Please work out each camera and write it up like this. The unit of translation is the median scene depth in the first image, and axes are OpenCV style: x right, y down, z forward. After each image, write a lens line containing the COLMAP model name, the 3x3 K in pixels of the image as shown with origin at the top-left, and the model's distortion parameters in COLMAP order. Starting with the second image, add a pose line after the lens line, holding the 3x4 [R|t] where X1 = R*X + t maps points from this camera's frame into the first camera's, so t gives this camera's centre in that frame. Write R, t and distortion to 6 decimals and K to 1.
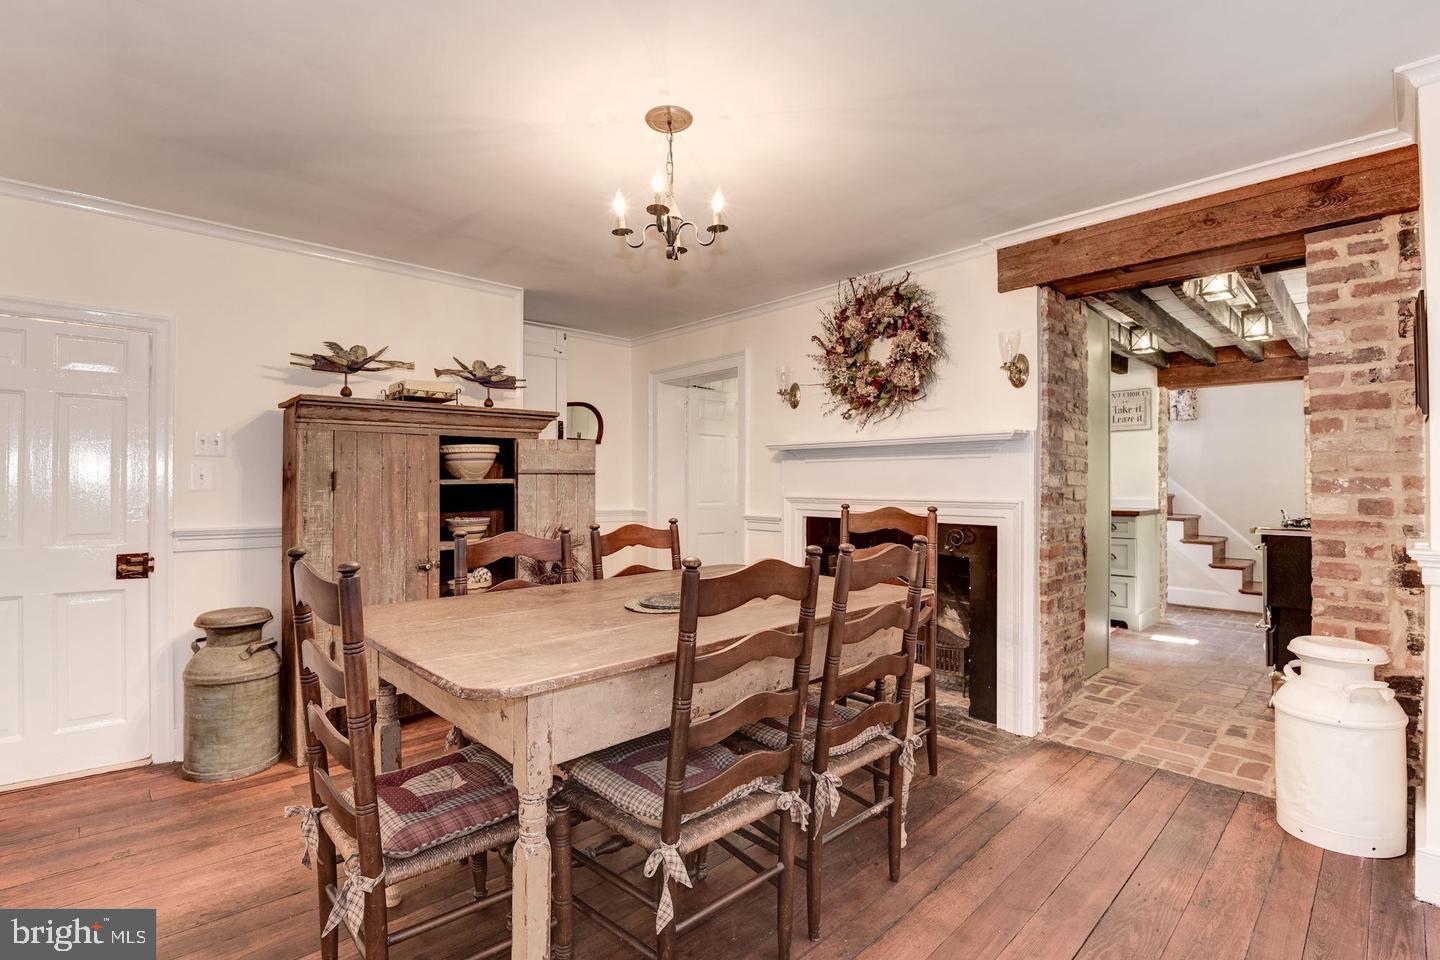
lens RADIAL K [[678.1, 0, 729.0], [0, 678.1, 484.1], [0, 0, 1]] dist [0.001089, -0.018087]
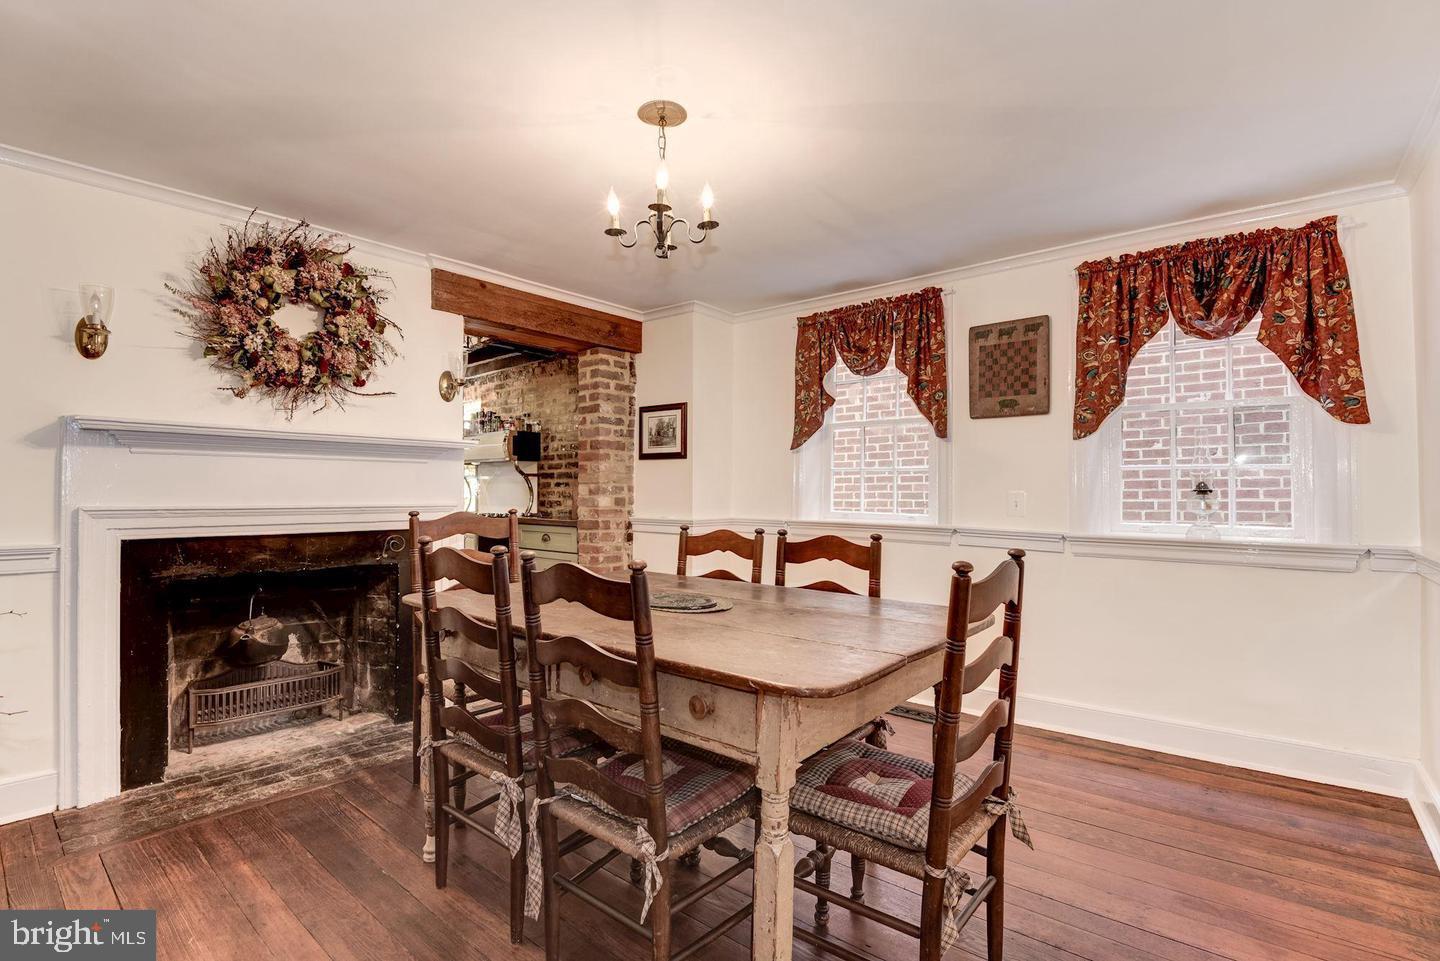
lens RADIAL K [[657.5, 0, 722.1], [0, 657.5, 480.6], [0, 0, 1]] dist [0.000016, -0.016439]
pose [[-0.120356, 0.014064, 0.992631, -0.764863], [-0.004363, 0.999882, -0.014695, 0.000627], [-0.992721, -0.006100, -0.120280, 0.764846]]
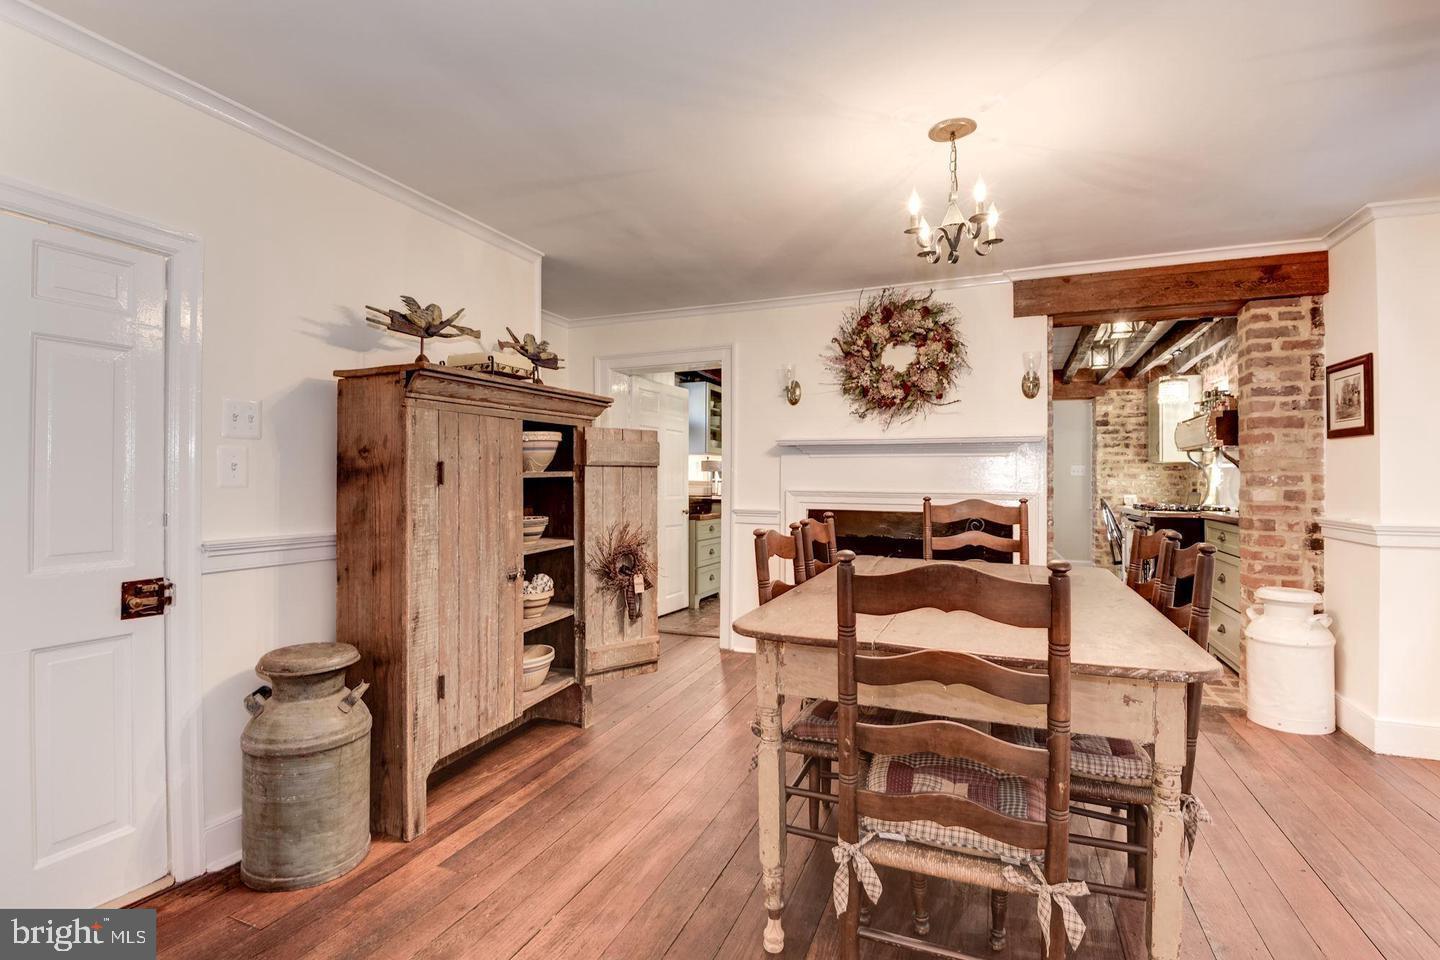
lens RADIAL K [[676.3, 0, 720.9], [0, 676.3, 476.3], [0, 0, 1]] dist [-0.000295, -0.022822]
pose [[0.913900, 0.003562, 0.405925, -0.621132], [-0.003231, 0.999994, -0.001499, -0.001241], [-0.405928, 0.000059, 0.913905, 0.146955]]
